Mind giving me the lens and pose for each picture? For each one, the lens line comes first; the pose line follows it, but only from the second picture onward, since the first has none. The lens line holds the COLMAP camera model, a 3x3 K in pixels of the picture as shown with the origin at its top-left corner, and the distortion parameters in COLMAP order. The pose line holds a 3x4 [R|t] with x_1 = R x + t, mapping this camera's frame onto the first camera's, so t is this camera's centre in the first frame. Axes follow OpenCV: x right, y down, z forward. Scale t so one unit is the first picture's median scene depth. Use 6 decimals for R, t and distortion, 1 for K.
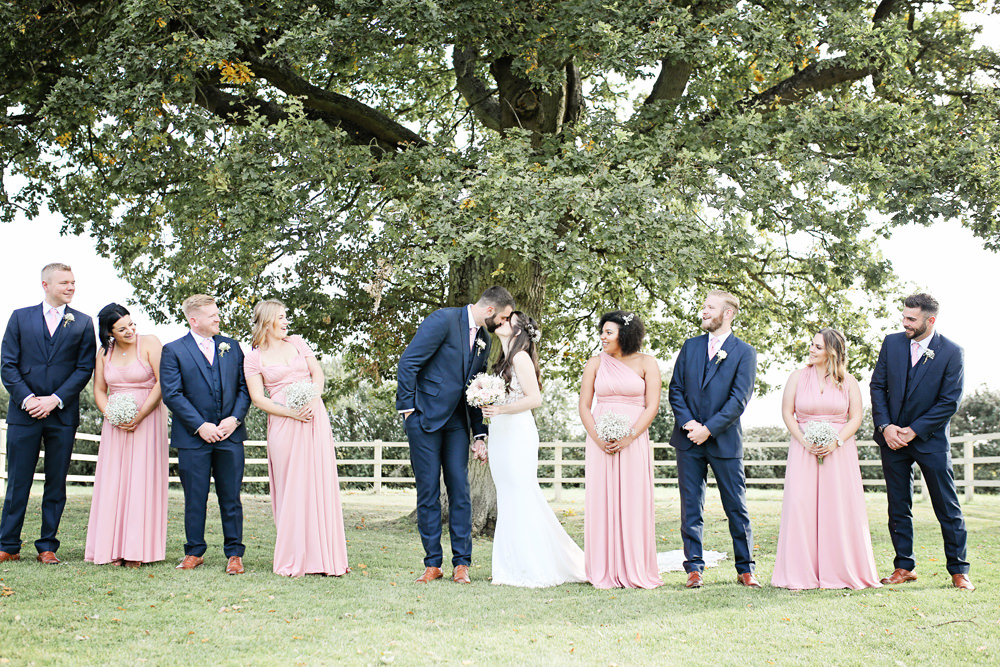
lens RADIAL K [[997.9, 0, 499.5], [0, 997.9, 333.0], [0, 0, 1]] dist [-0.077614, 0.000000]
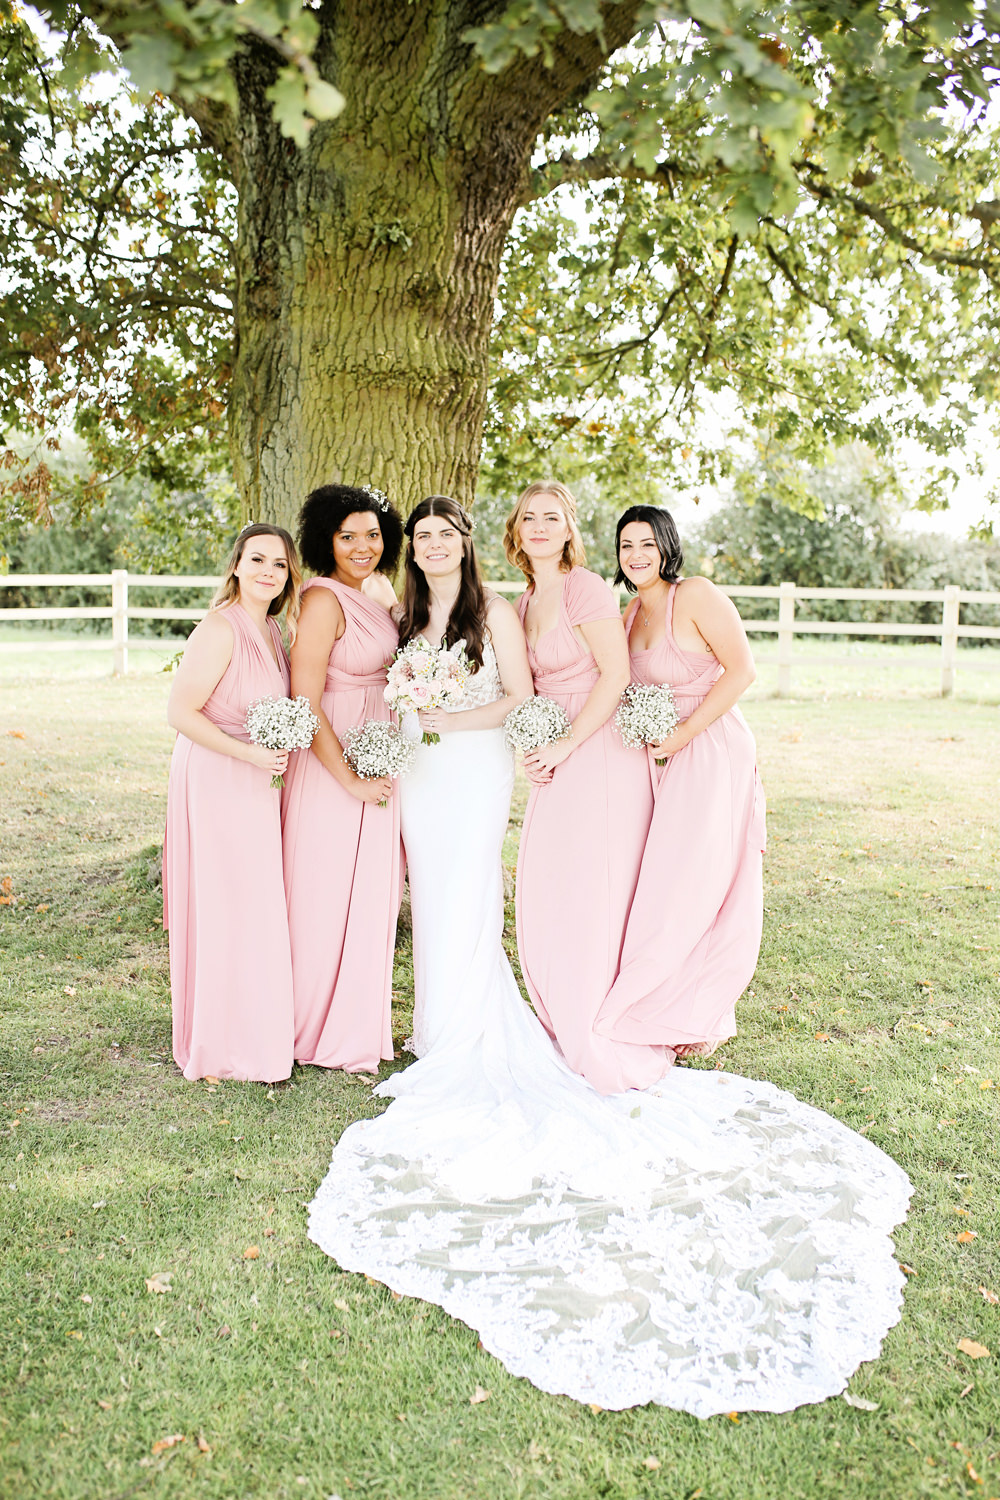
lens RADIAL K [[1496.8, 0, 505.0], [0, 1496.8, 747.3], [0, 0, 1]] dist [-0.077614, 0.000000]
pose [[0.998775, 0.024301, -0.043095, 0.058634], [-0.012426, 0.966348, 0.256940, -0.011223], [0.047889, -0.256090, 0.965466, 0.324573]]
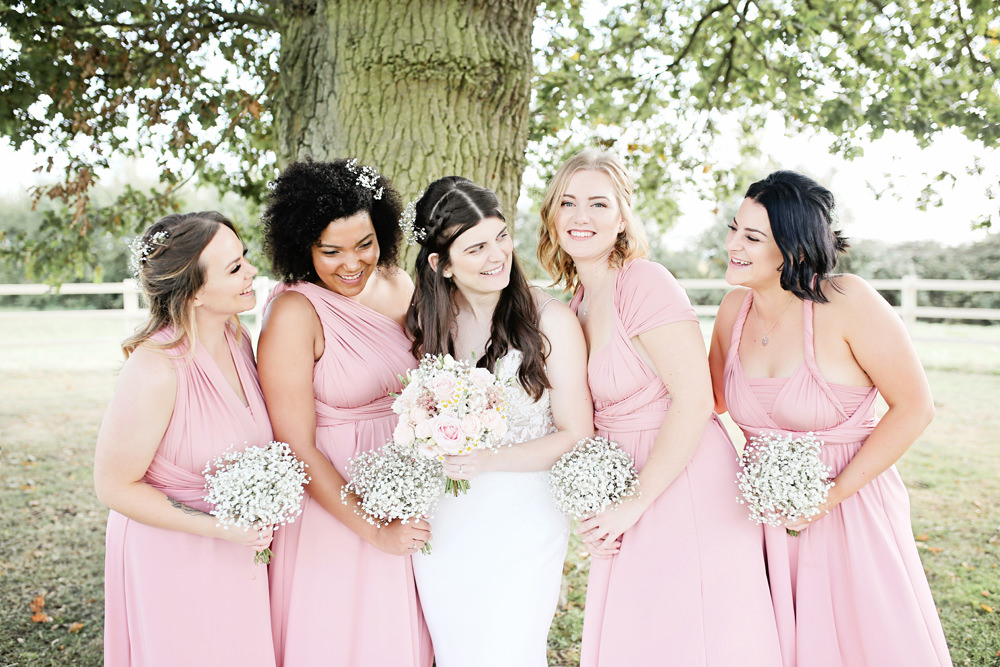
lens RADIAL K [[997.9, 0, 501.8], [0, 997.9, 333.7], [0, 0, 1]] dist [-0.077614, 0.000000]
pose [[0.994719, 0.004408, -0.102539, 0.053263], [0.016241, 0.979730, 0.199665, 0.012329], [0.101340, -0.200276, 0.974484, 0.475575]]
